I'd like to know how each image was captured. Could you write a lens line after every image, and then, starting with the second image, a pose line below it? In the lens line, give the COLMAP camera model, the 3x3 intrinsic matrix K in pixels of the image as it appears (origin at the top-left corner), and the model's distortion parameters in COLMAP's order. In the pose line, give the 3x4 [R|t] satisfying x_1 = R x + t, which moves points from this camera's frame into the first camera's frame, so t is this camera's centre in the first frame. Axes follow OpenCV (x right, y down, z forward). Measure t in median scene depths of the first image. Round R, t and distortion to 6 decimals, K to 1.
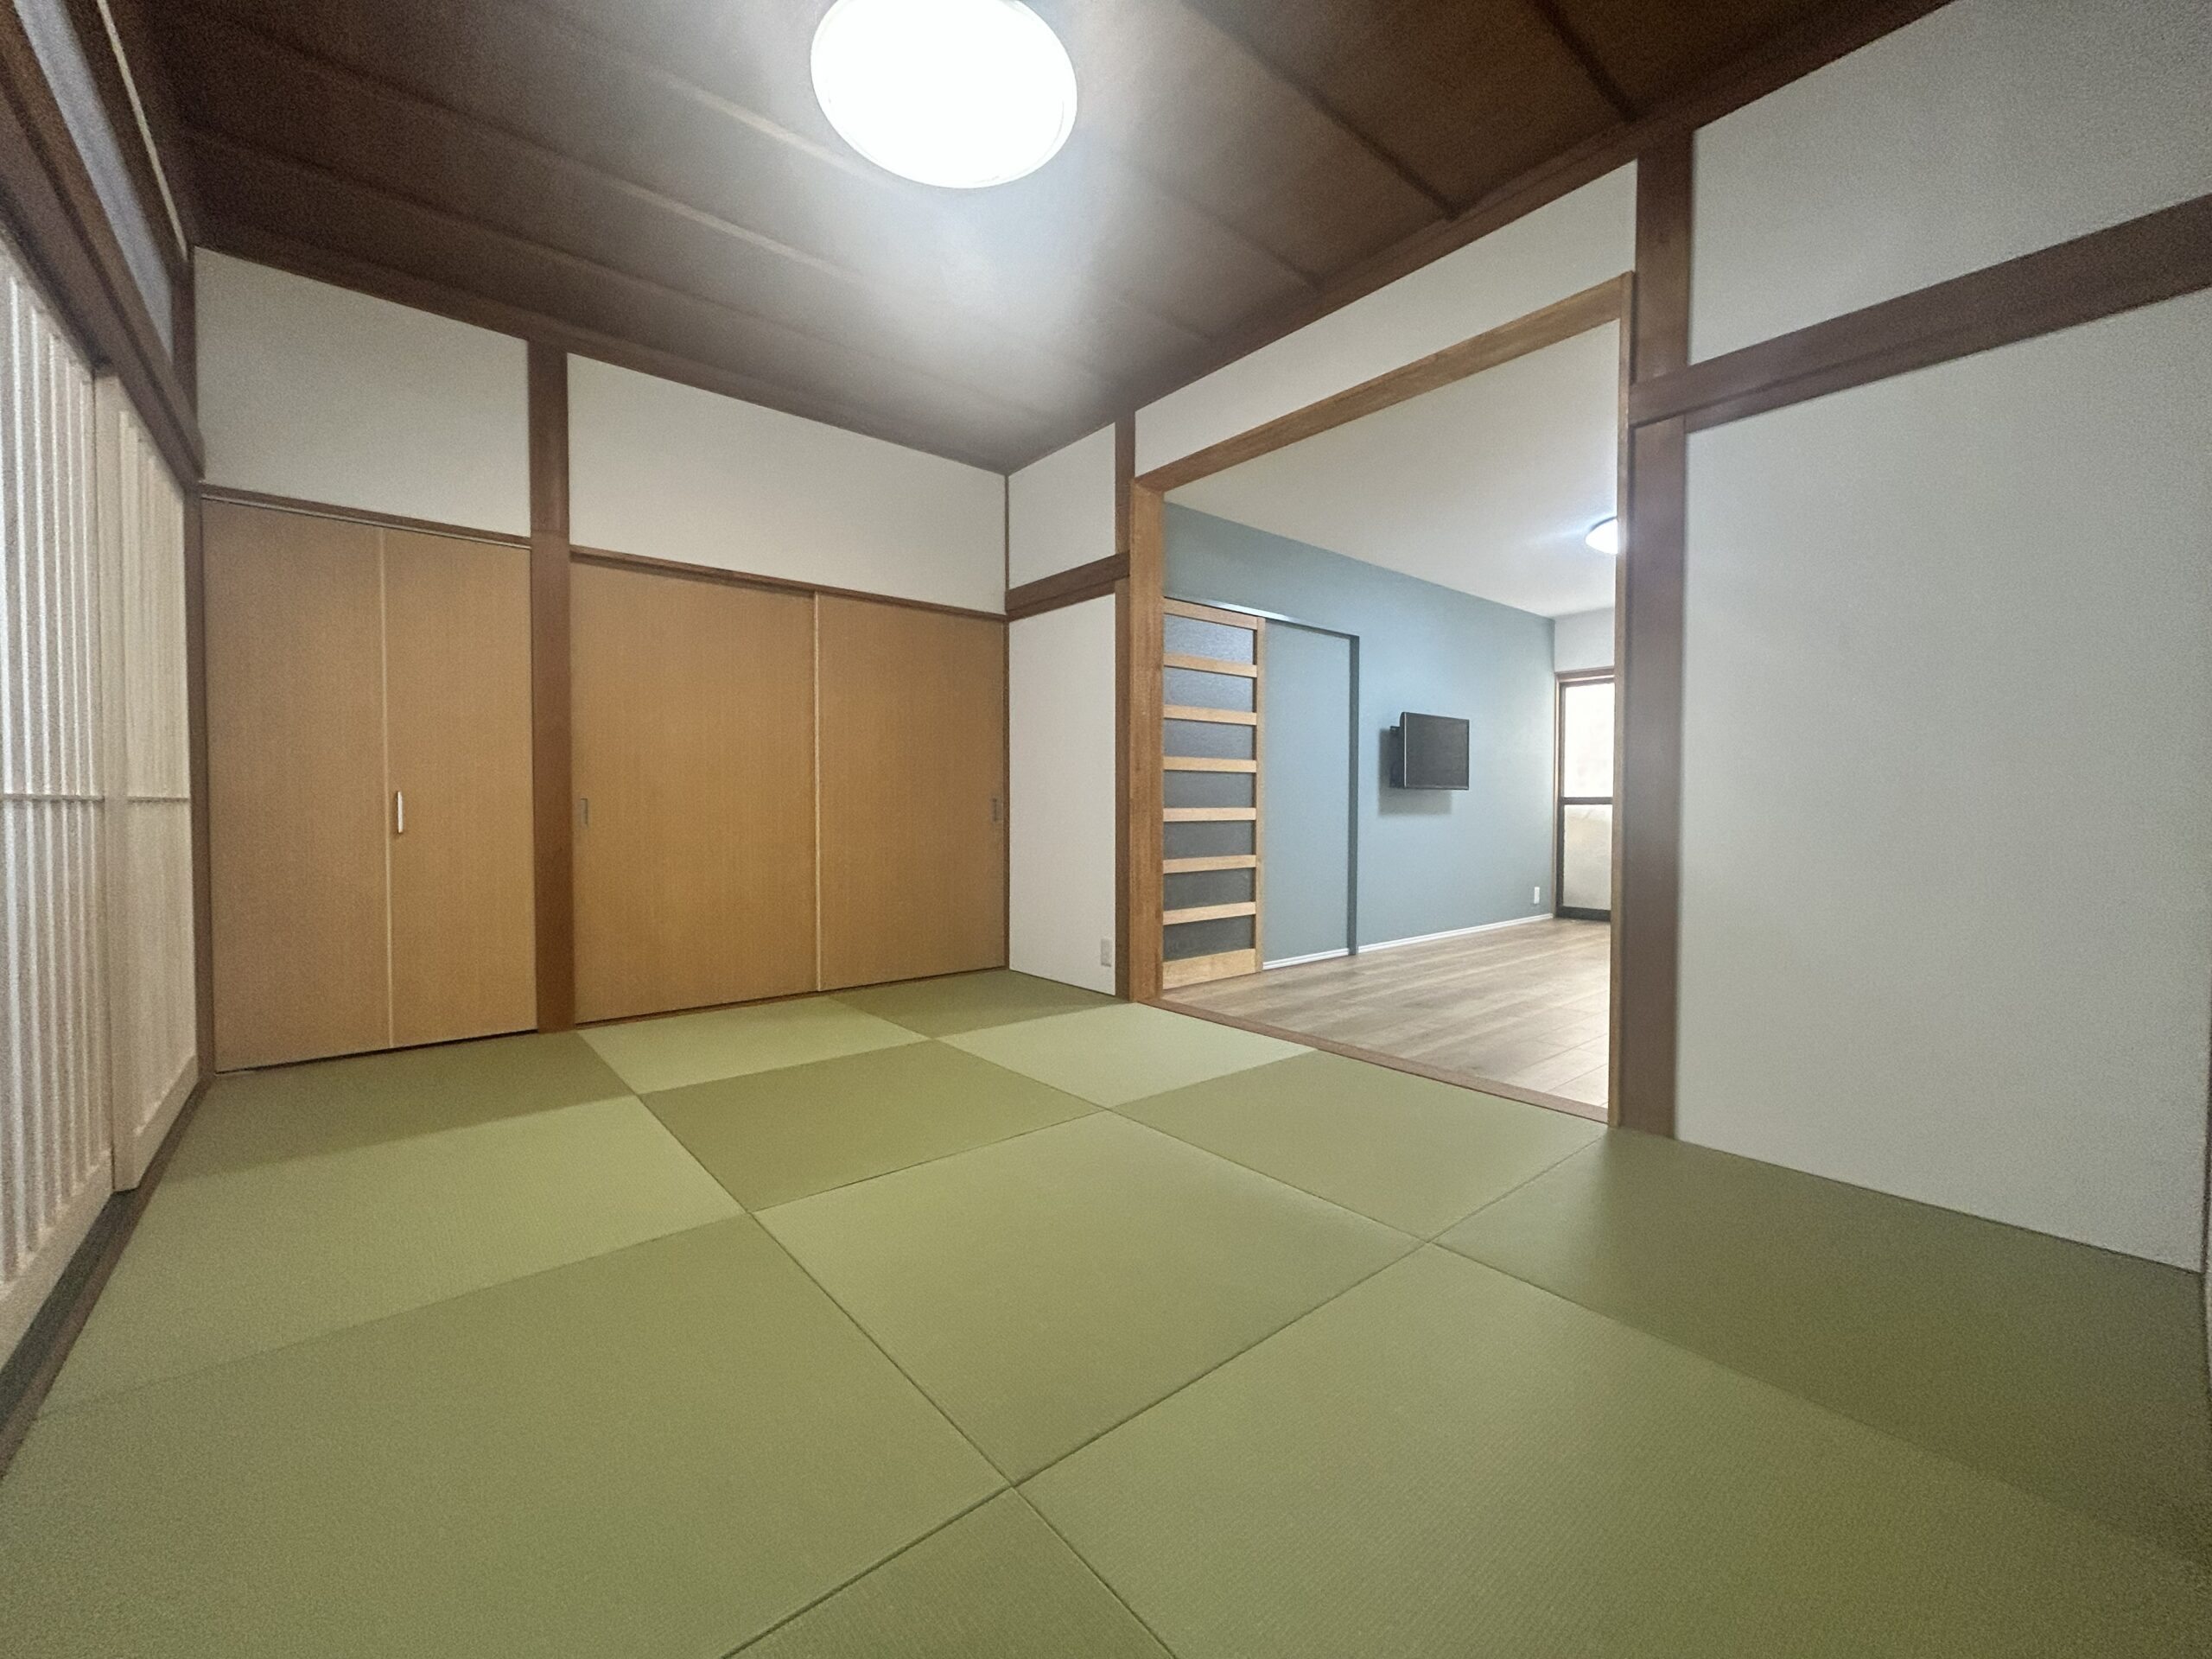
lens RADIAL K [[893.0, 0, 1108.5], [0, 893.0, 827.1], [0, 0, 1]] dist [-0.002480, 0.001396]
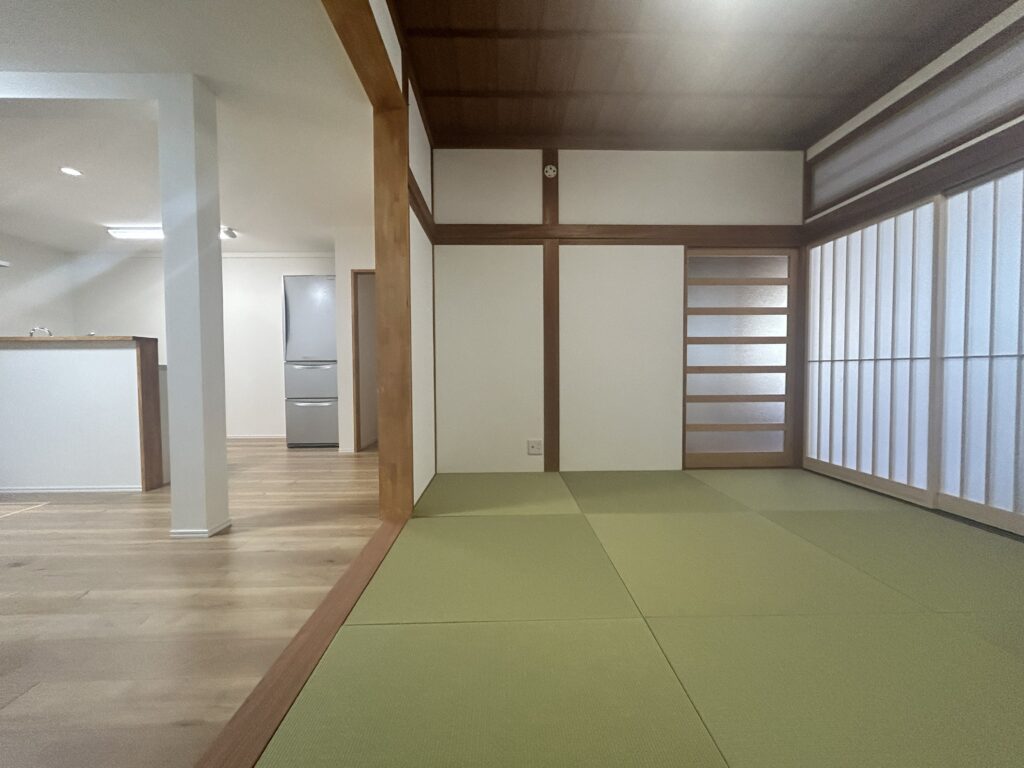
lens RADIAL K [[413.4, 0, 509.5], [0, 413.4, 382.3], [0, 0, 1]] dist [-0.002480, 0.001396]
pose [[-0.782536, -0.012810, 0.622474, -0.107133], [0.025072, 0.998329, 0.052063, -0.011734], [-0.622101, 0.056348, -0.780907, 0.838831]]
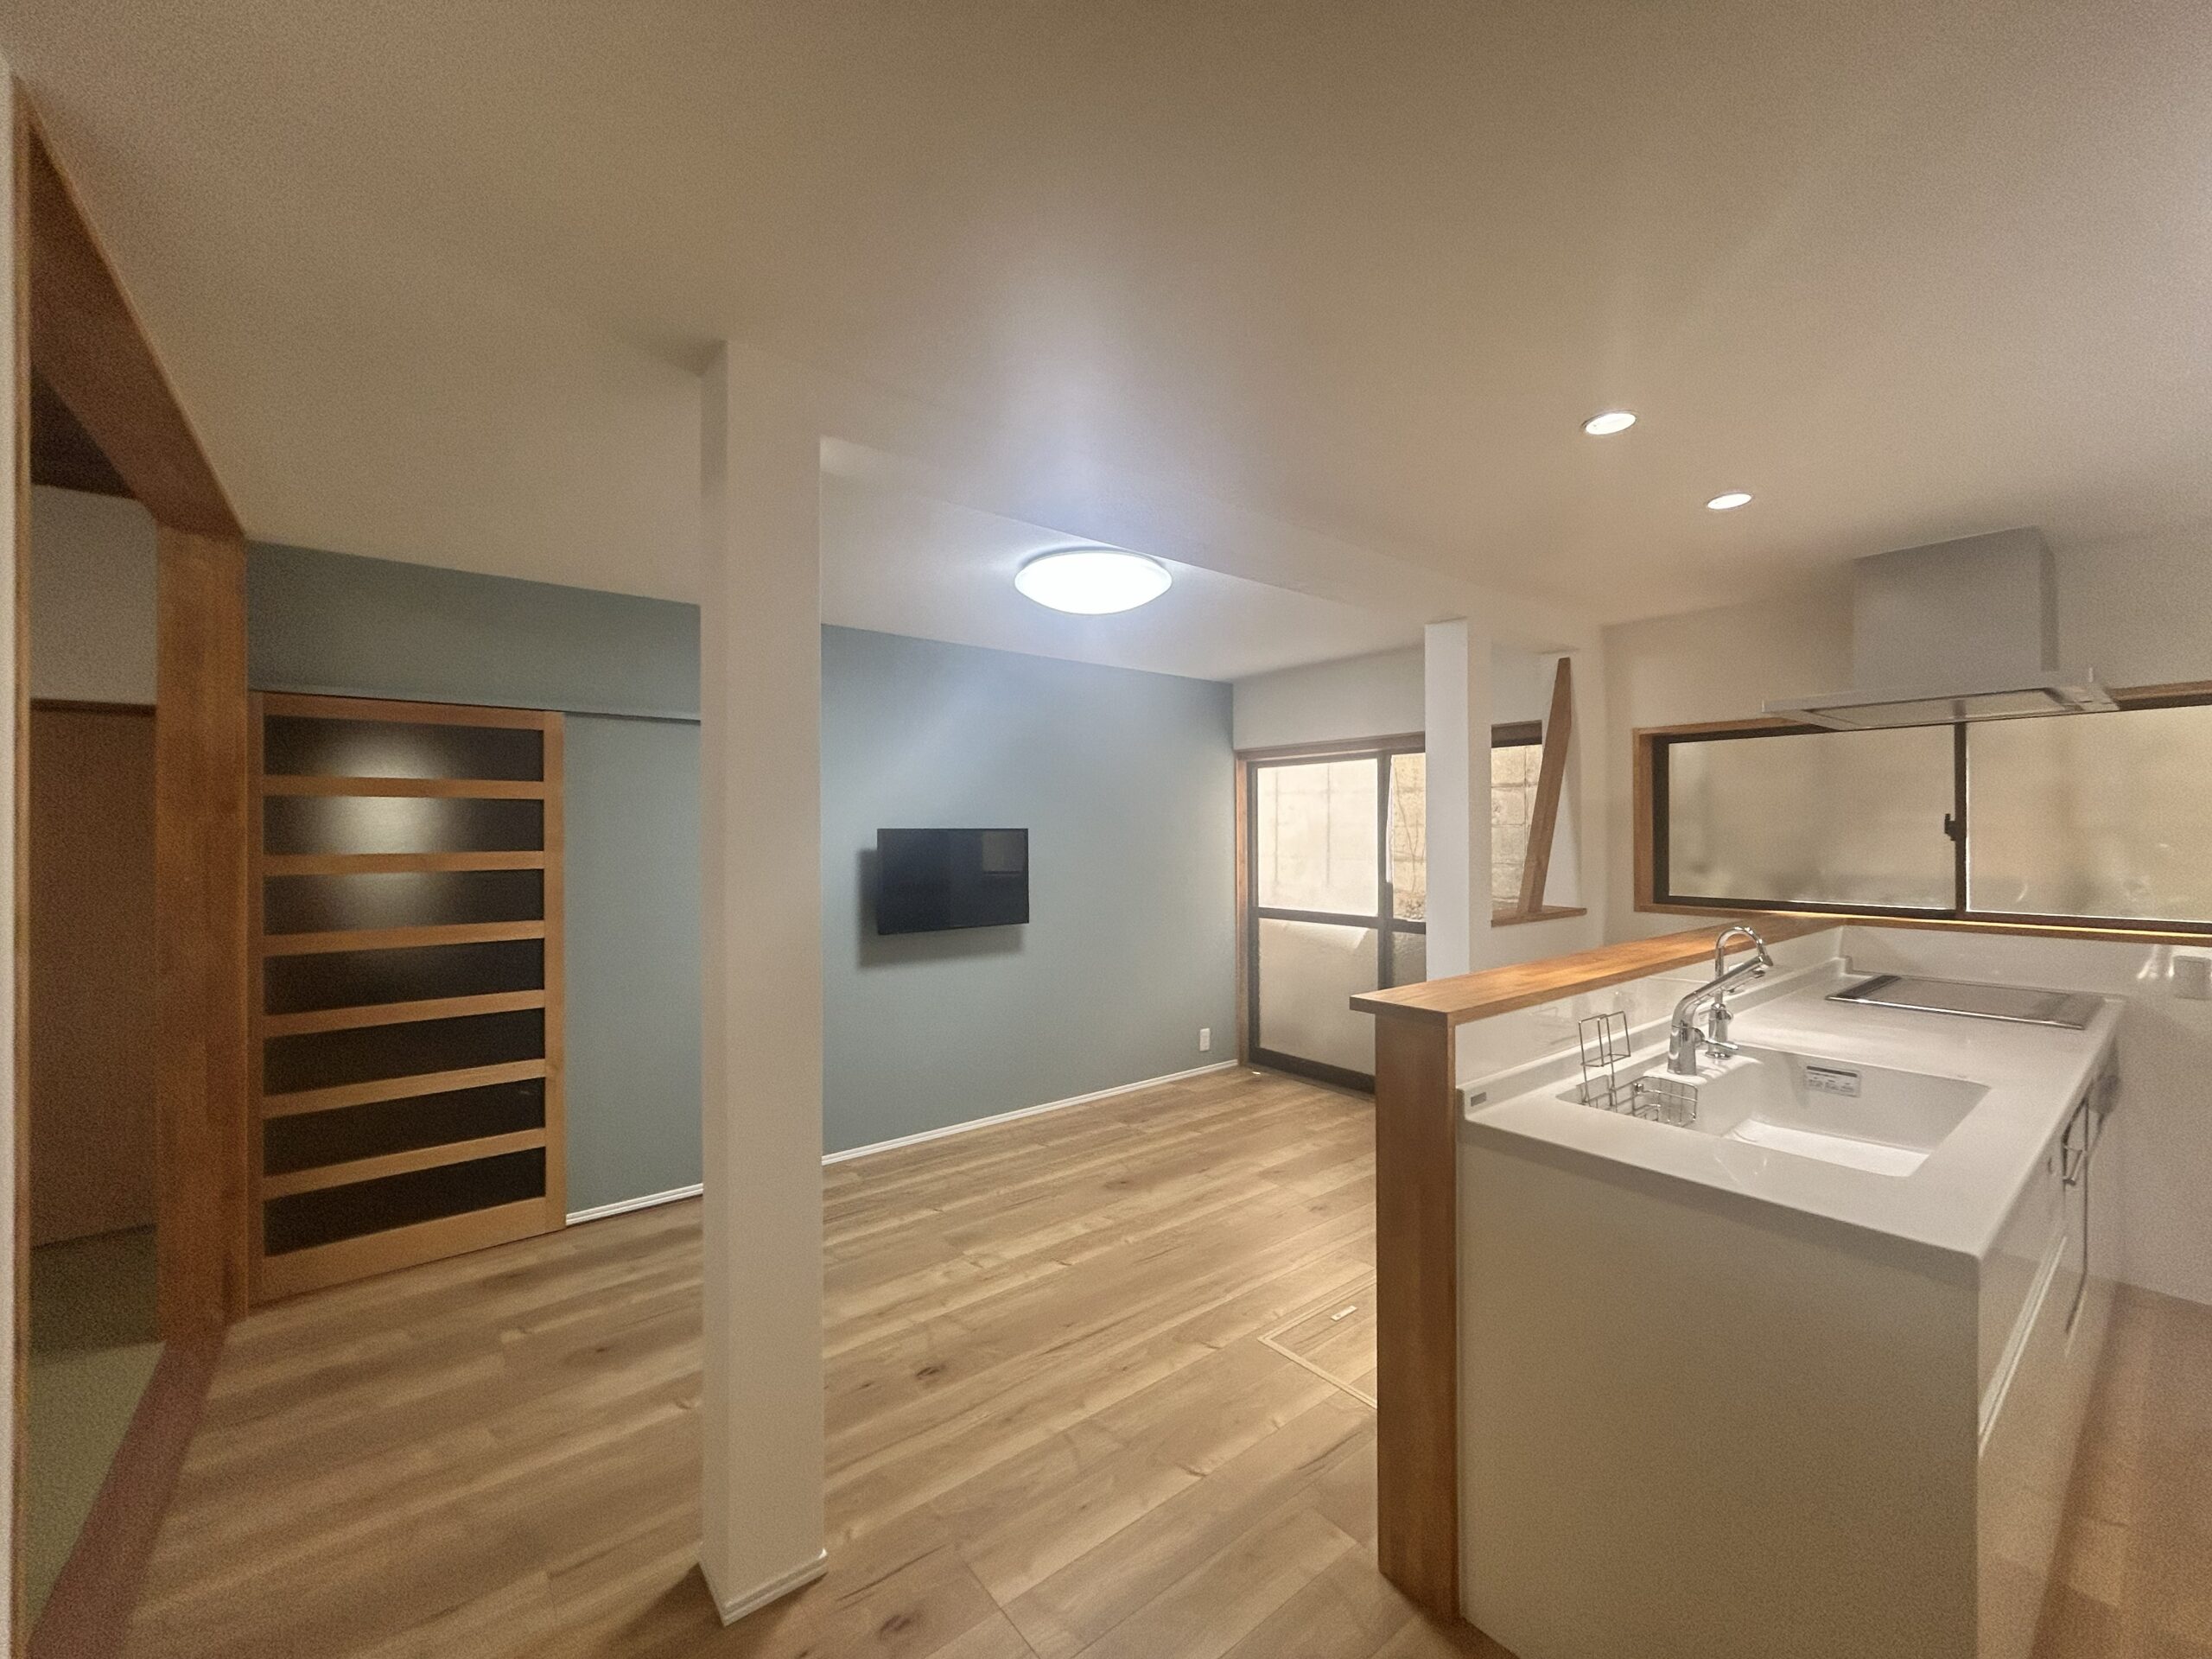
lens RADIAL K [[893.0, 0, 1107.0], [0, 893.0, 837.5], [0, 0, 1]] dist [-0.002480, 0.001396]
pose [[0.999740, -0.003495, -0.022517, 0.608481], [0.003047, 0.999797, -0.019896, -0.122992], [0.022582, 0.019822, 0.999548, 0.324645]]
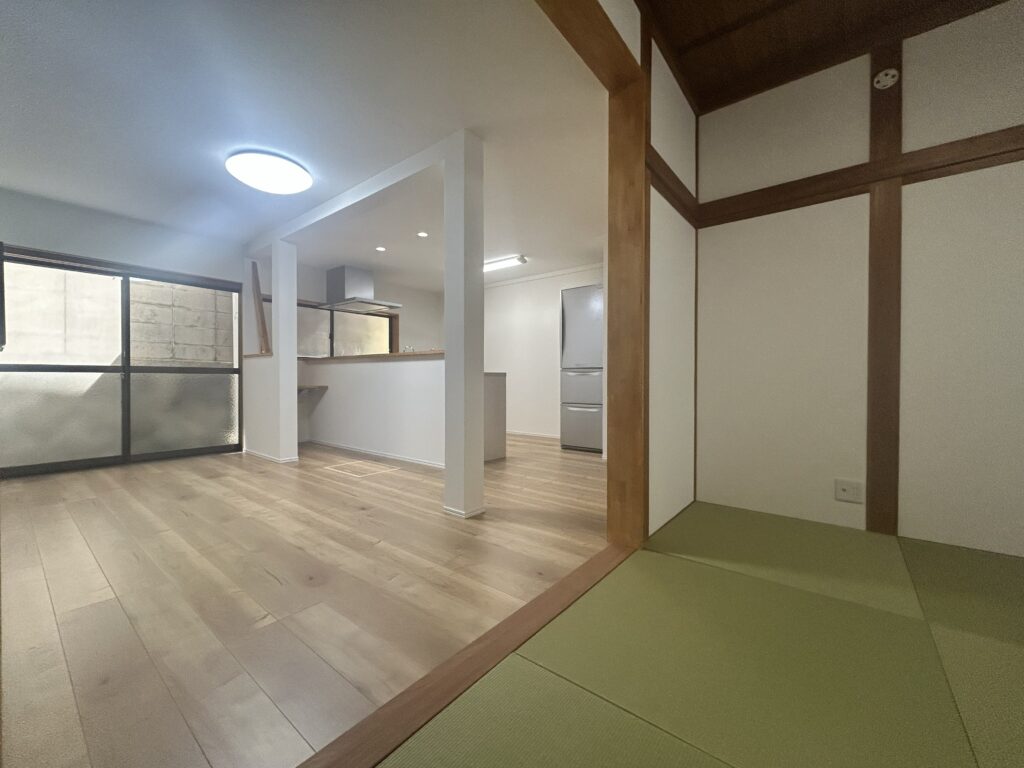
lens RADIAL K [[413.4, 0, 509.2], [0, 413.4, 382.1], [0, 0, 1]] dist [-0.002480, 0.001396]
pose [[-0.196379, -0.008144, 0.980494, -0.096523], [0.026709, 0.999550, 0.013651, -0.007010], [-0.980164, 0.028869, -0.196073, 0.743677]]
